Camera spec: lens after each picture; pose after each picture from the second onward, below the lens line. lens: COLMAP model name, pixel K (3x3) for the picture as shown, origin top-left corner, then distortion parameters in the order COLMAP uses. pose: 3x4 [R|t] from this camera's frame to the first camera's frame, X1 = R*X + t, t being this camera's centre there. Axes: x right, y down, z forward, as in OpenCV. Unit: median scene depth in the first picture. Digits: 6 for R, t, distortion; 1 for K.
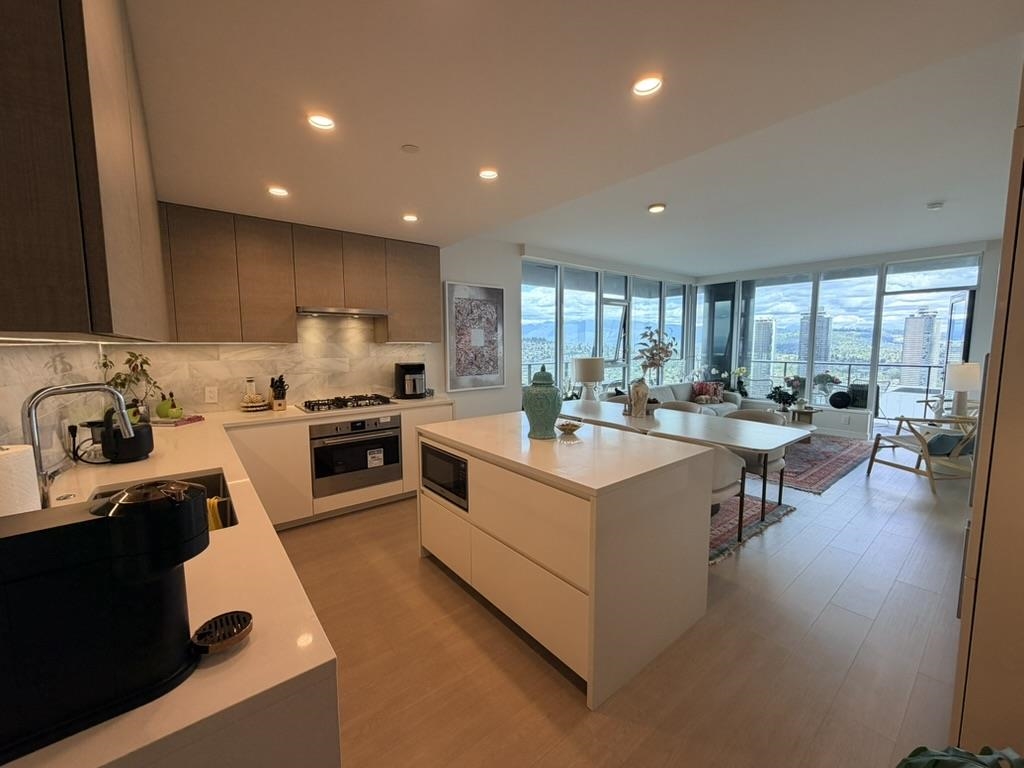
lens RADIAL K [[404.8, 0, 504.4], [0, 404.8, 388.2], [0, 0, 1]] dist [0.001378, -0.000011]
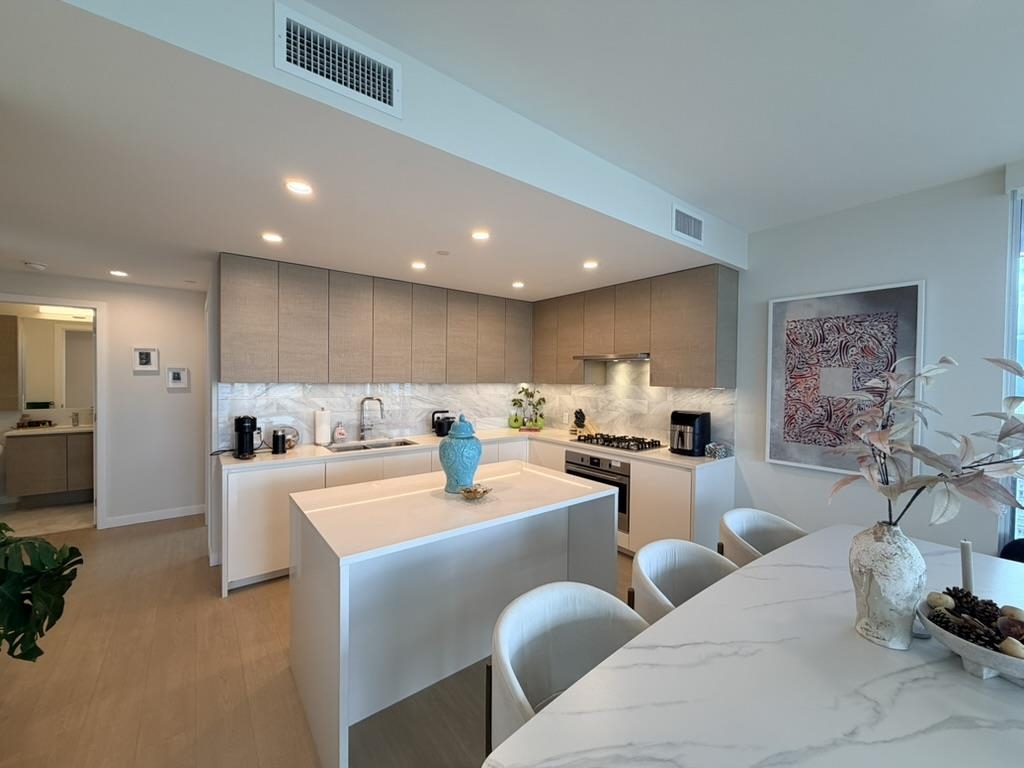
lens RADIAL K [[404.8, 0, 516.4], [0, 404.8, 385.7], [0, 0, 1]] dist [0.001378, -0.000011]
pose [[0.002306, 0.026413, -0.999648, 0.520188], [-0.120032, 0.992431, 0.025945, -0.081690], [0.992767, 0.119930, 0.005459, 0.555433]]
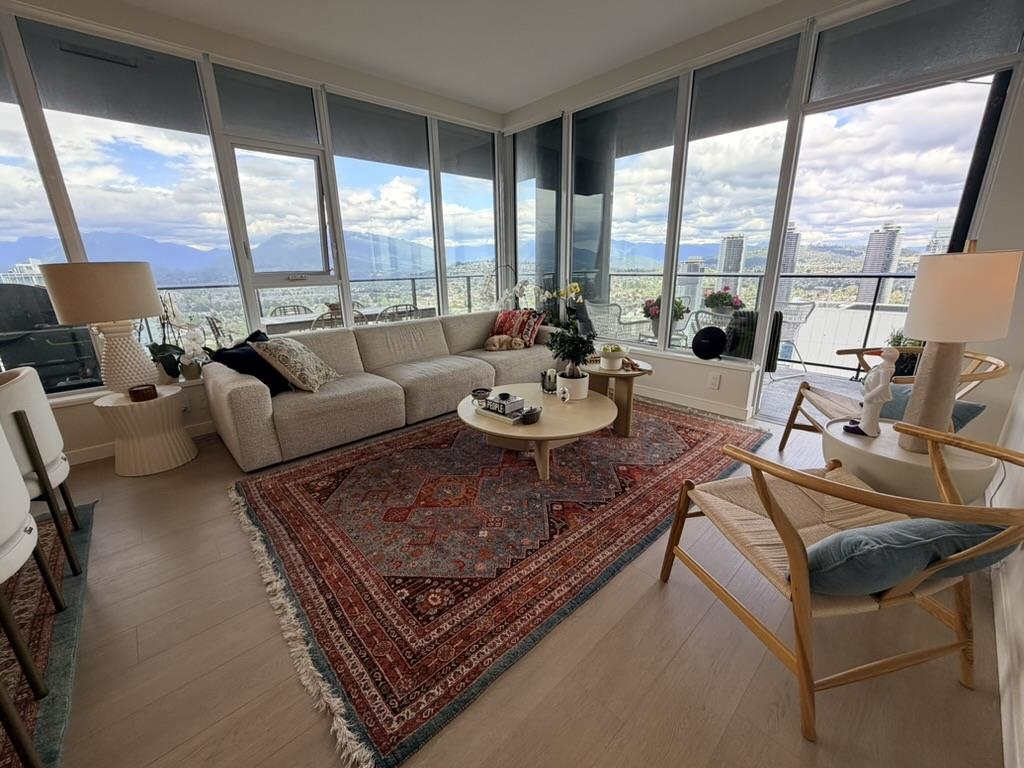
lens RADIAL K [[404.8, 0, 506.3], [0, 404.8, 389.5], [0, 0, 1]] dist [0.001378, -0.000011]
pose [[0.997185, -0.034087, 0.066786, 0.706806], [0.020996, 0.981999, 0.187718, -0.020357], [-0.071982, -0.185787, 0.979950, 0.658797]]
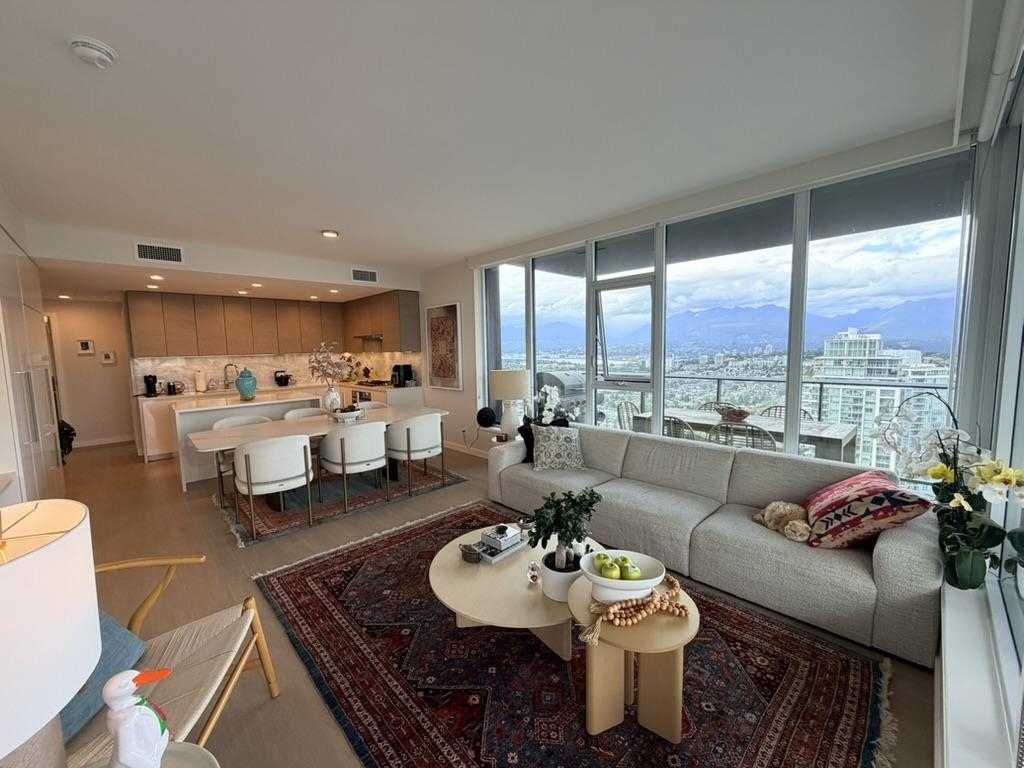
lens RADIAL K [[404.8, 0, 515.0], [0, 404.8, 384.4], [0, 0, 1]] dist [0.001378, -0.000011]
pose [[0.104568, 0.095475, -0.989924, 1.230244], [-0.086867, 0.992454, 0.086543, -0.142168], [0.990717, 0.076942, 0.112073, 1.111582]]
